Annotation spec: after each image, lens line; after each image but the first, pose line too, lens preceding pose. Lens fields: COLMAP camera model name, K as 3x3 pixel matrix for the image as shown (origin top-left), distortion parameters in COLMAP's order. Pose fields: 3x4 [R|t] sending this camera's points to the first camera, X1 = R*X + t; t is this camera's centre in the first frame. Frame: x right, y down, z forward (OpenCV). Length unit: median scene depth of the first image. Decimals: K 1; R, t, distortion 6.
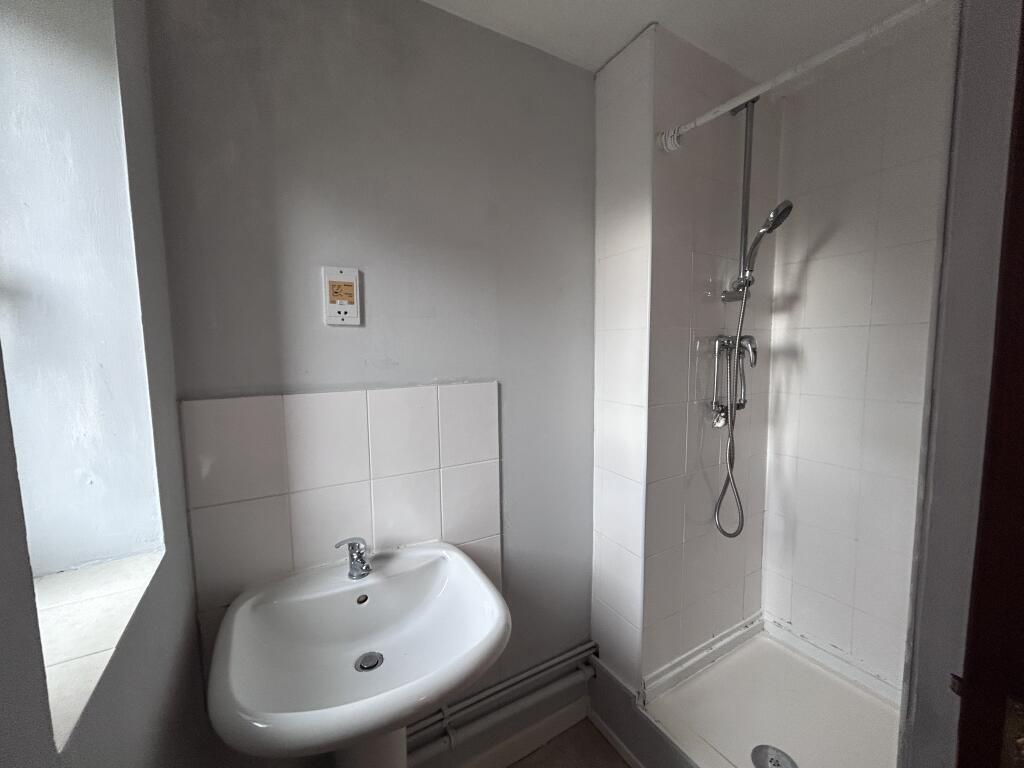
lens RADIAL K [[414.8, 0, 510.9], [0, 414.8, 385.1], [0, 0, 1]] dist [-0.000776, 0.000068]
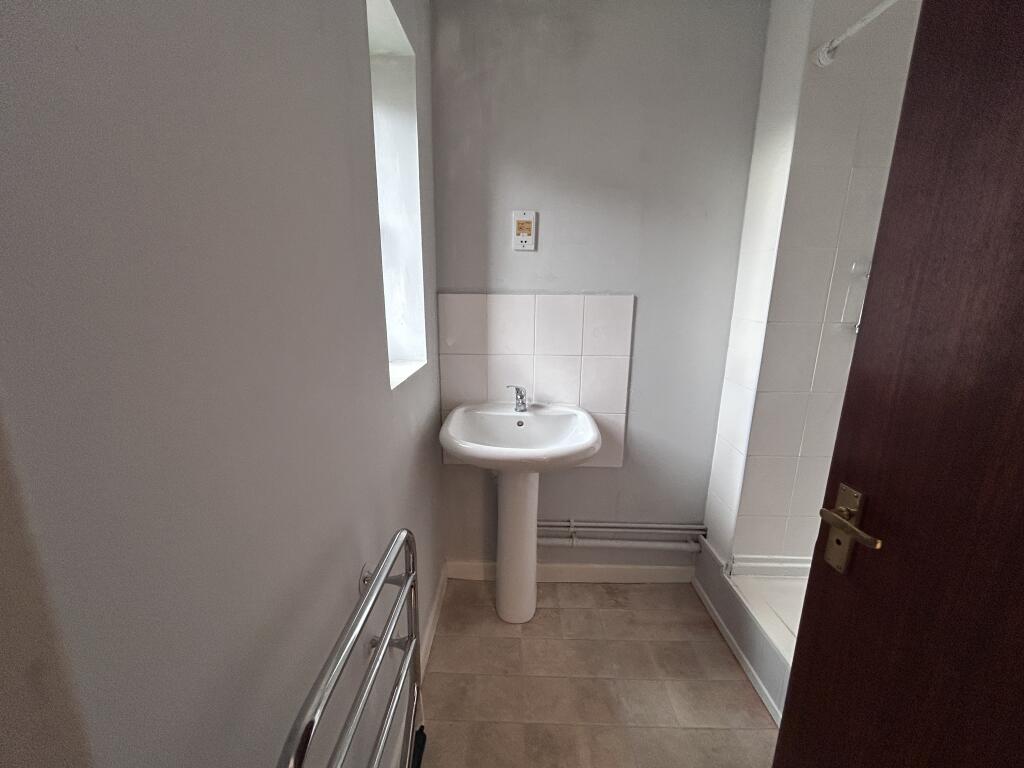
lens RADIAL K [[414.8, 0, 510.9], [0, 414.8, 385.1], [0, 0, 1]] dist [-0.000776, 0.000068]
pose [[0.852894, 0.141868, -0.502440, 0.388813], [-0.068454, 0.984452, 0.161767, 0.099578], [0.517578, -0.103576, 0.849344, -0.370301]]
